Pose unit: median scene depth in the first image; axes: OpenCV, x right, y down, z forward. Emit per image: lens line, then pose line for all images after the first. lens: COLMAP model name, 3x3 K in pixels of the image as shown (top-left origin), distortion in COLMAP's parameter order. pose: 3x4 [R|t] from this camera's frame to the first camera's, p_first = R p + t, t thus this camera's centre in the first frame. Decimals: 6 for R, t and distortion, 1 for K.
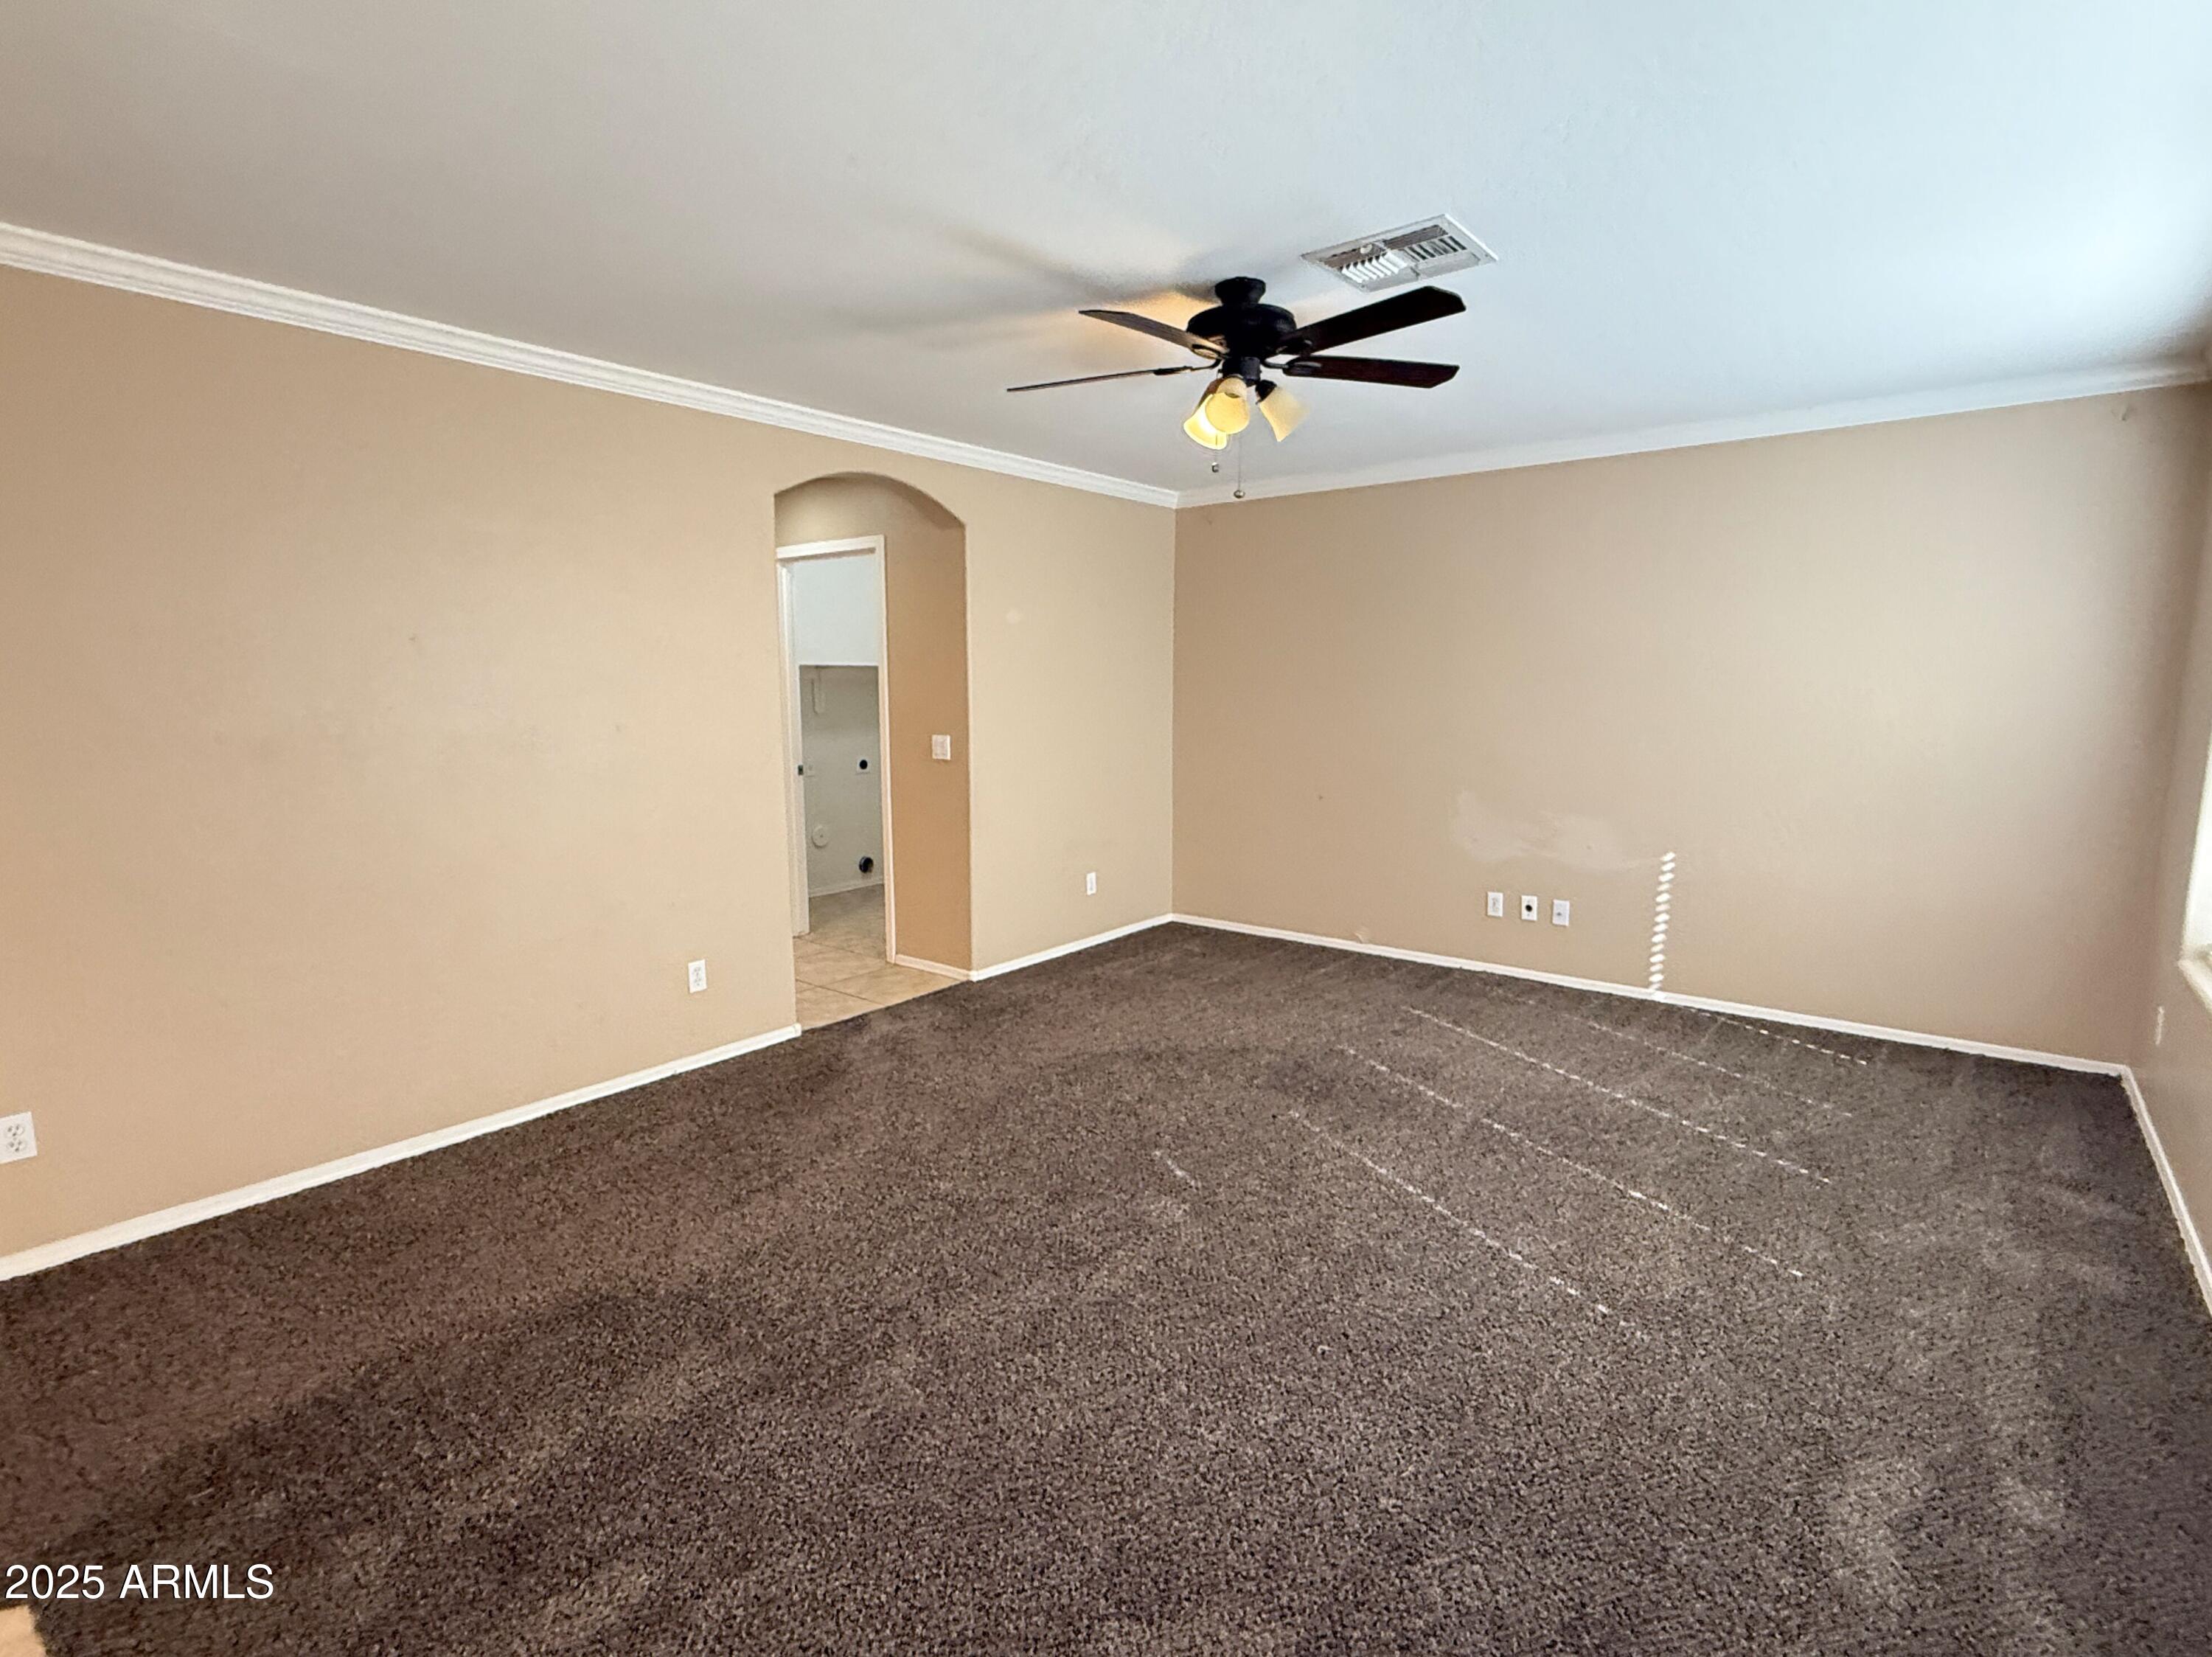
lens RADIAL K [[1076.7, 0, 1102.0], [0, 1076.7, 824.7], [0, 0, 1]] dist [-0.000449, -0.000271]
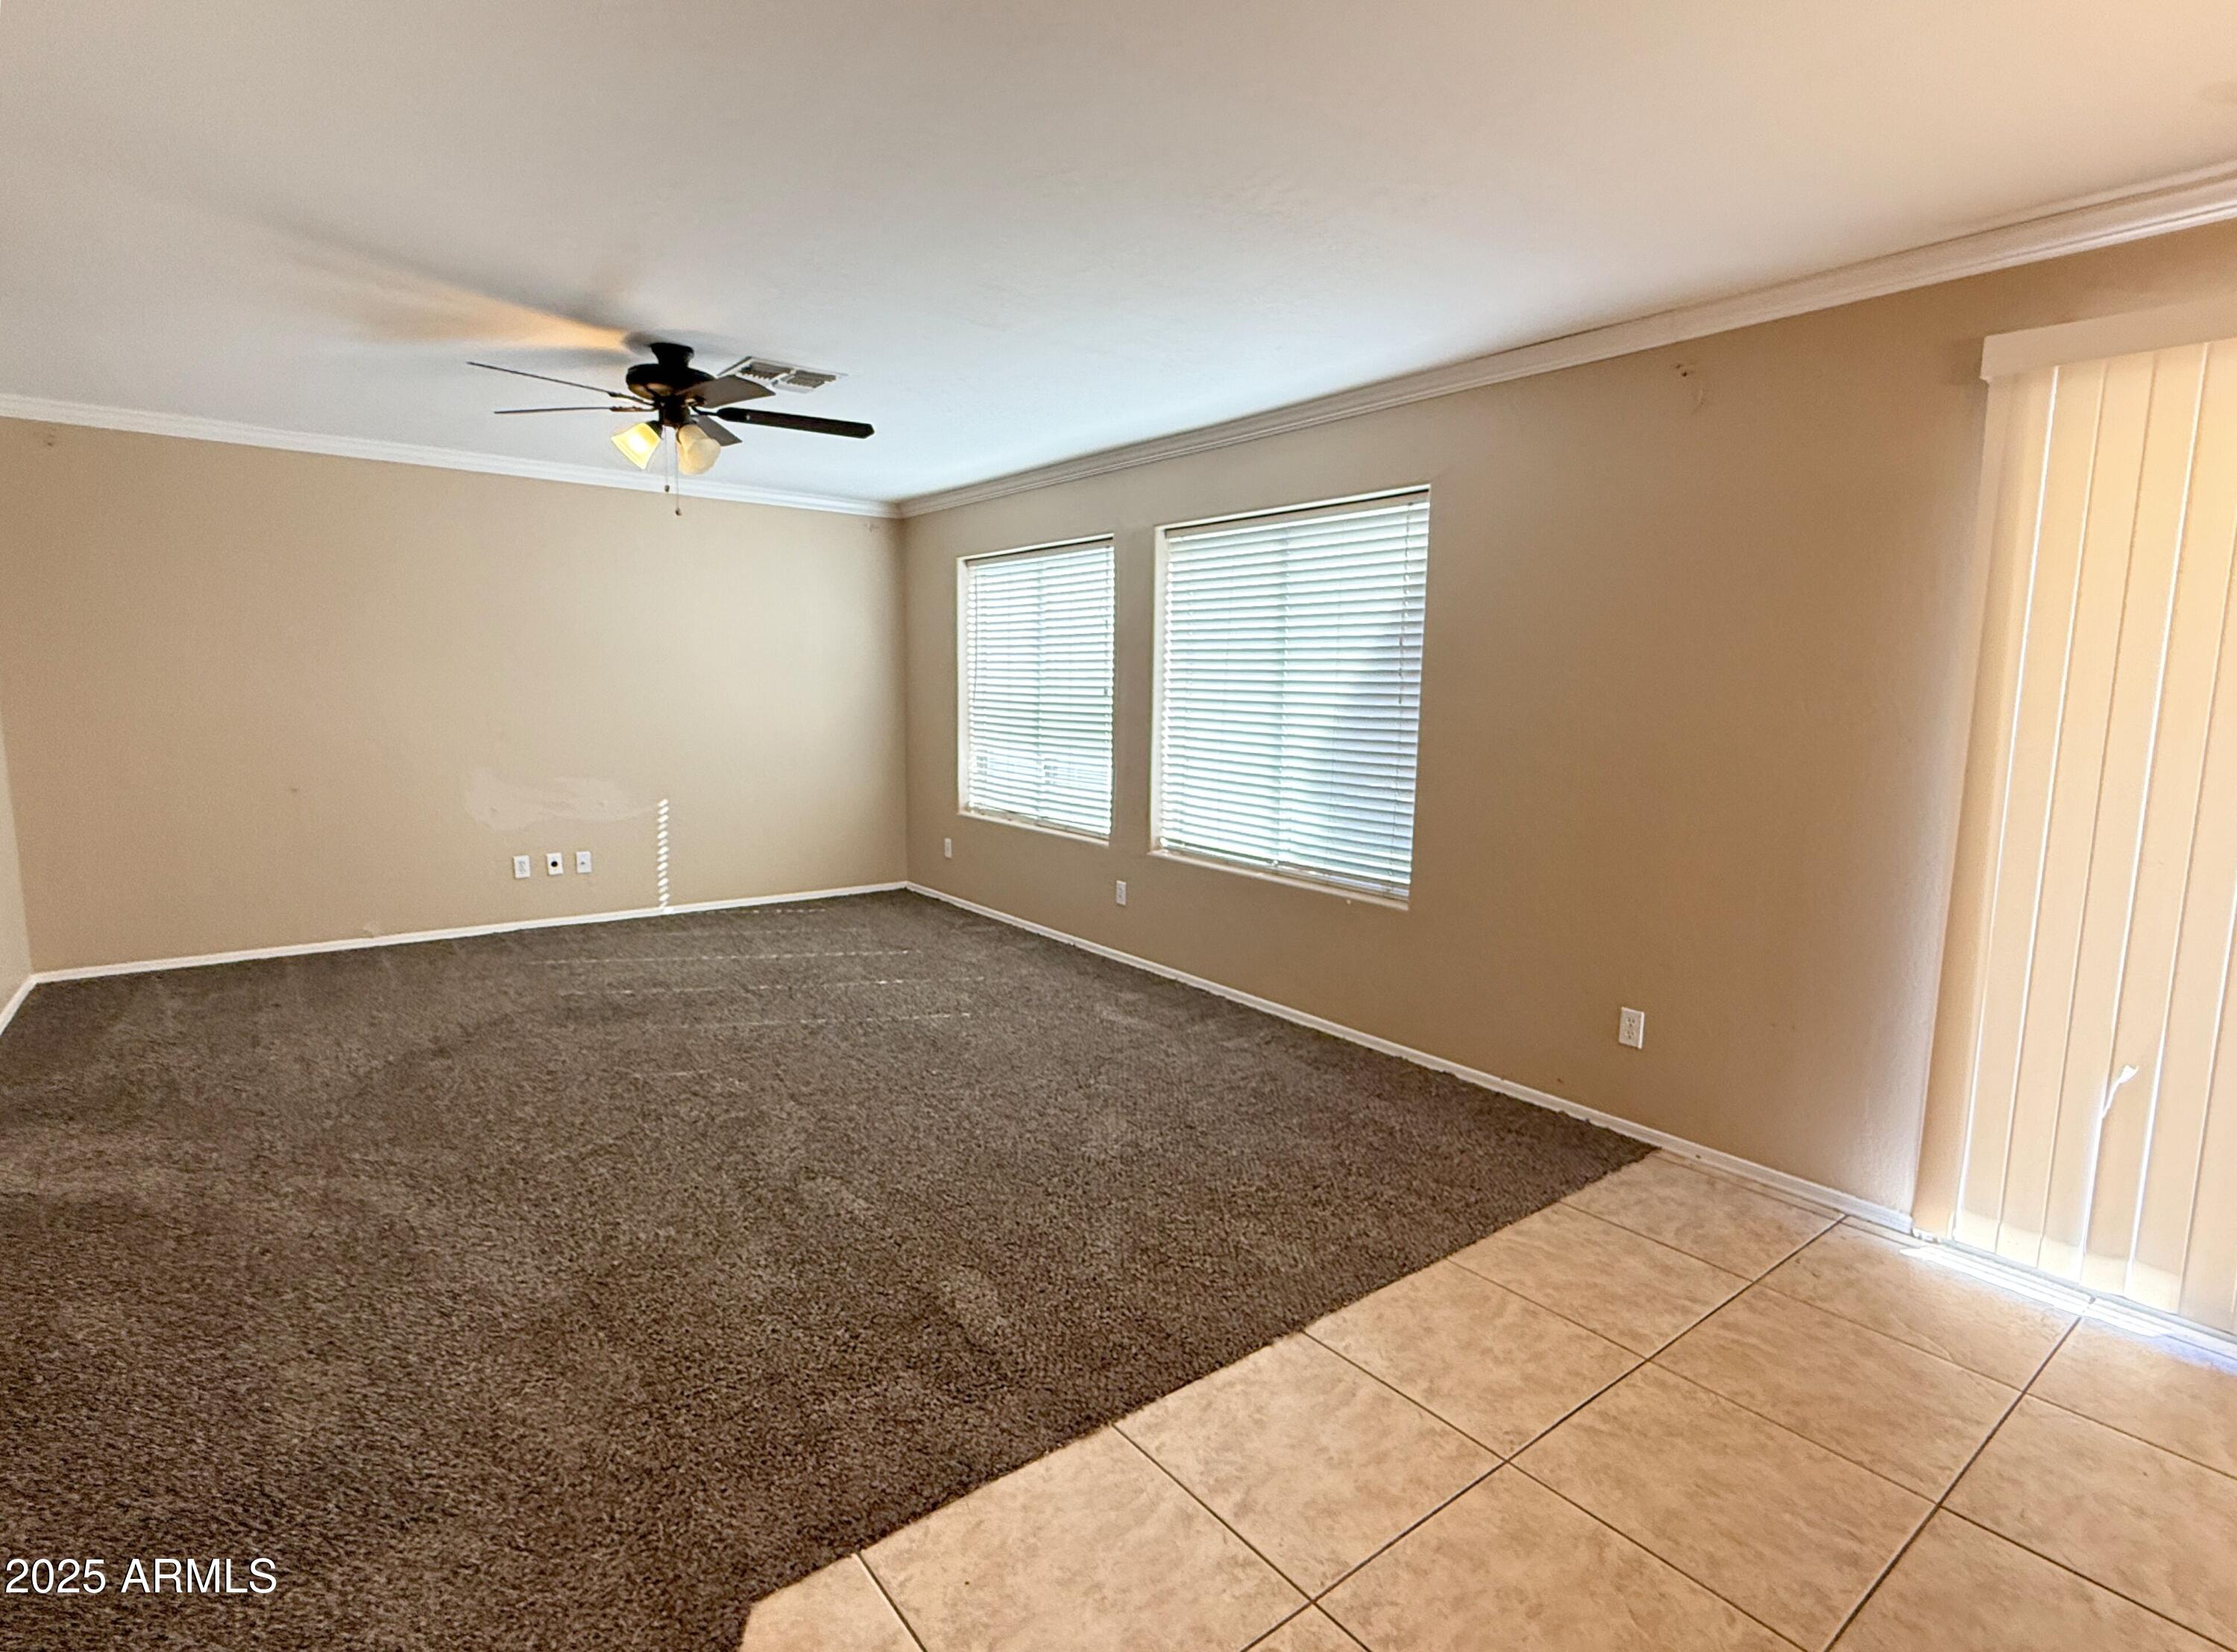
lens RADIAL K [[1109.2, 0, 1118.5], [0, 1109.2, 826.0], [0, 0, 1]] dist [-0.000337, -0.000203]
pose [[0.240658, -0.119054, 0.963281, -0.723521], [0.110440, 0.989362, 0.094686, -0.010088], [-0.964306, 0.083598, 0.251246, 0.144194]]
